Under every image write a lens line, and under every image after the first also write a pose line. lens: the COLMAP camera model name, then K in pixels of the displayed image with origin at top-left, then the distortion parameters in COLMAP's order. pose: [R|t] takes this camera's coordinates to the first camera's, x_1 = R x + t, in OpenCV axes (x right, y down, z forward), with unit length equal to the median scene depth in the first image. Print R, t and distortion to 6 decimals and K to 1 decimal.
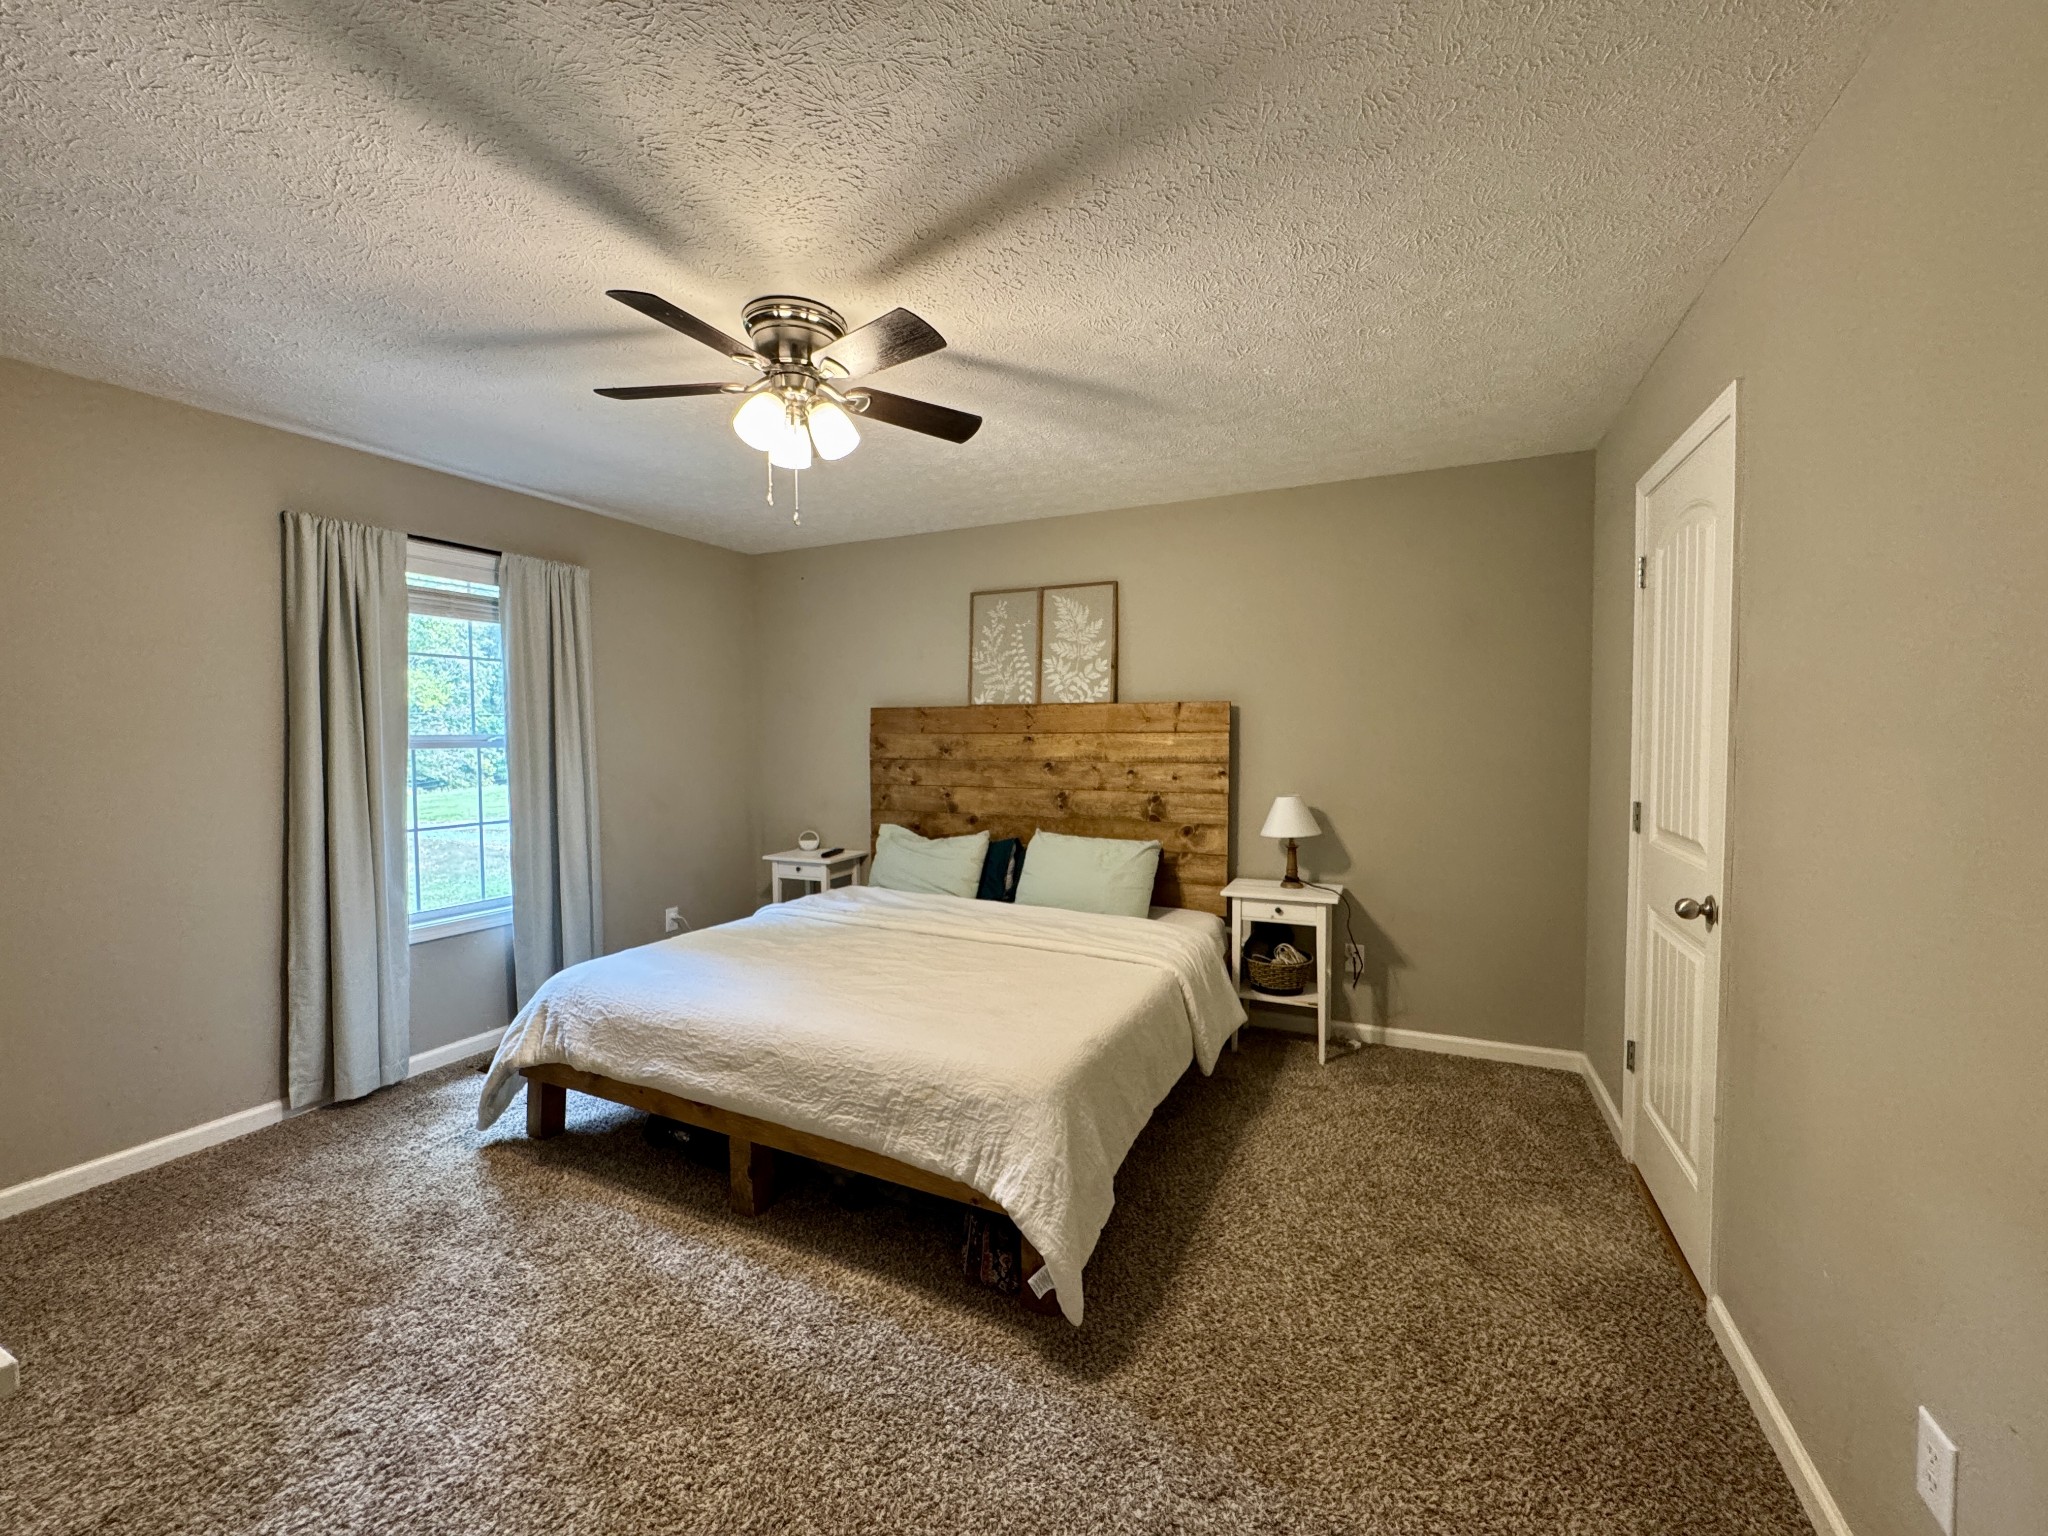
lens RADIAL K [[821.1, 0, 1019.2], [0, 821.1, 764.2], [0, 0, 1]] dist [-0.003825, 0.001397]
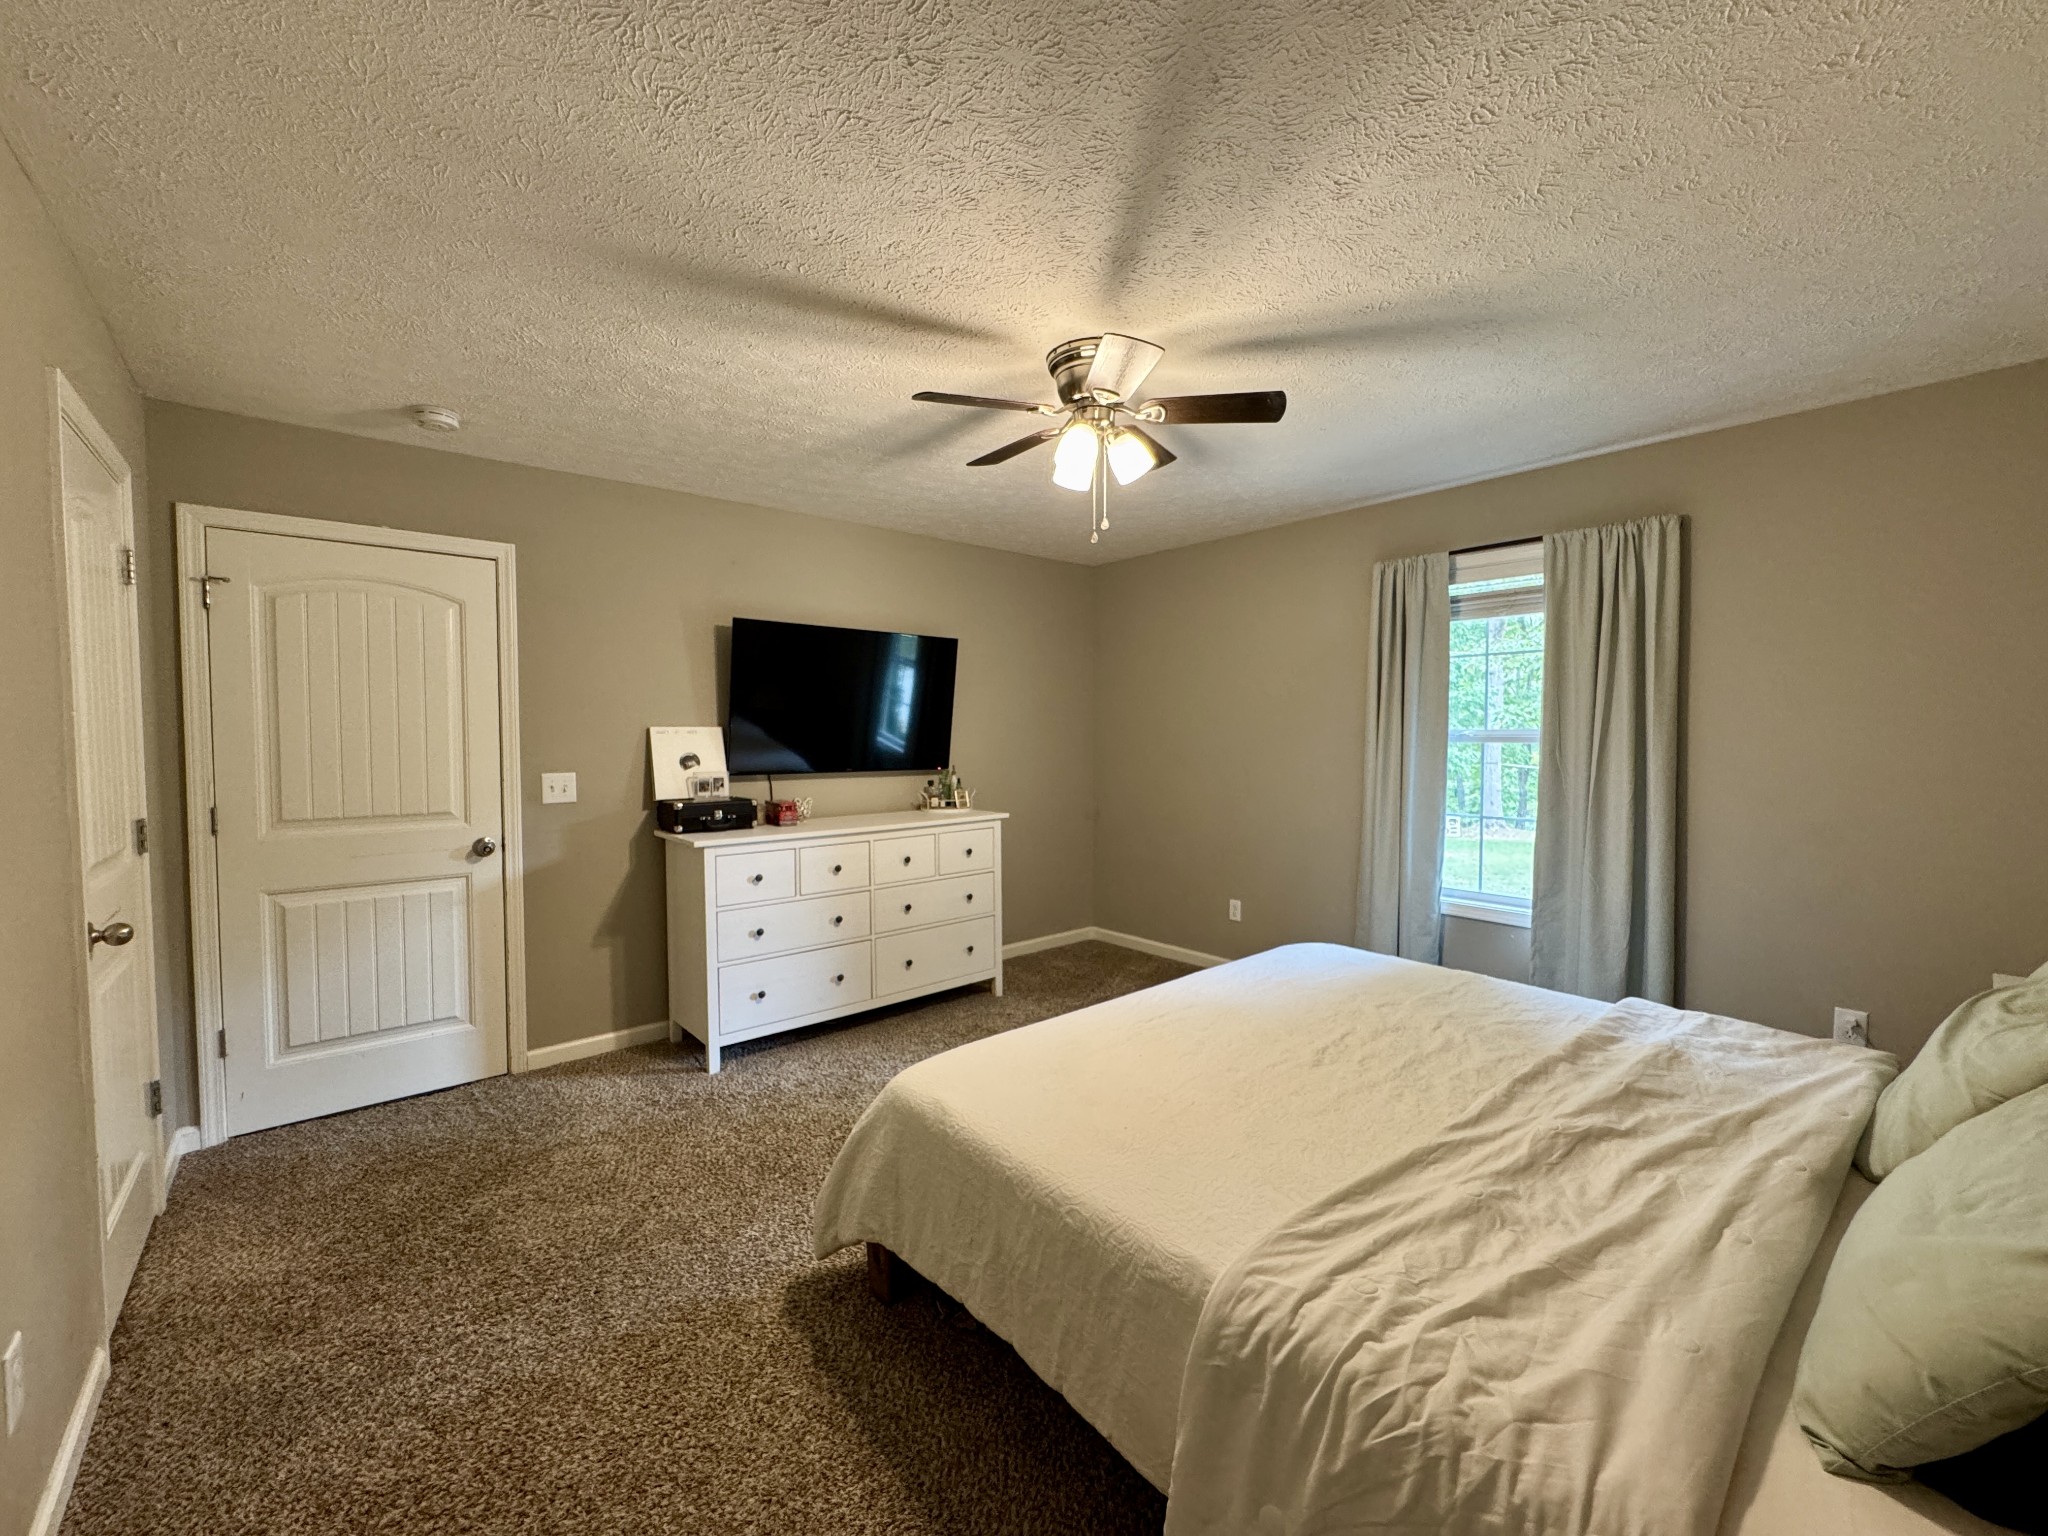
lens RADIAL K [[821.1, 0, 1019.2], [0, 821.1, 764.2], [0, 0, 1]] dist [-0.003825, 0.001397]
pose [[-0.400910, 0.030968, -0.915594, 0.518762], [-0.035287, 0.998165, 0.049212, -0.022579], [0.915438, 0.052038, -0.399082, 0.898981]]
